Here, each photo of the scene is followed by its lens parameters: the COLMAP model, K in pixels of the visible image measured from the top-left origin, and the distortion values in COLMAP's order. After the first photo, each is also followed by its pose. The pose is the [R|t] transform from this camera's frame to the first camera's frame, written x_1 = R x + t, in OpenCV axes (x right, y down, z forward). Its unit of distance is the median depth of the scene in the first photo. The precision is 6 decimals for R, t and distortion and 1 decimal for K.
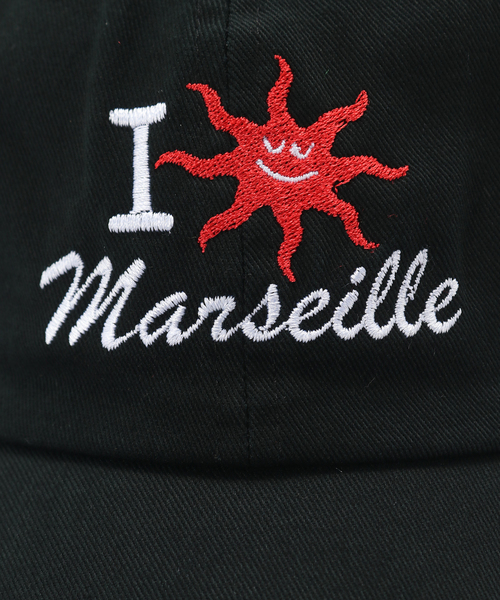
lens RADIAL K [[862.9, 0, 254.7], [0, 862.9, 301.1], [0, 0, 1]] dist [0.332171, 0.000000]
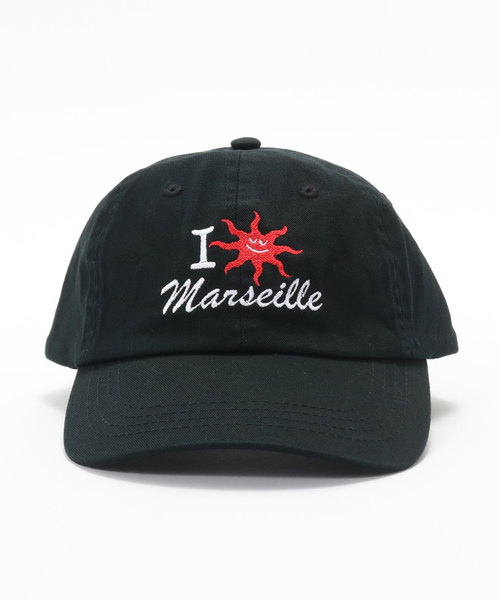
lens RADIAL K [[1085.8, 0, 249.6], [0, 1085.8, 299.8], [0, 0, 1]] dist [-0.014589, 0.000000]
pose [[0.999354, 0.028173, 0.022323, -0.058385], [-0.019821, 0.949997, -0.311630, 1.058439], [-0.029986, 0.310986, 0.949941, -2.173813]]
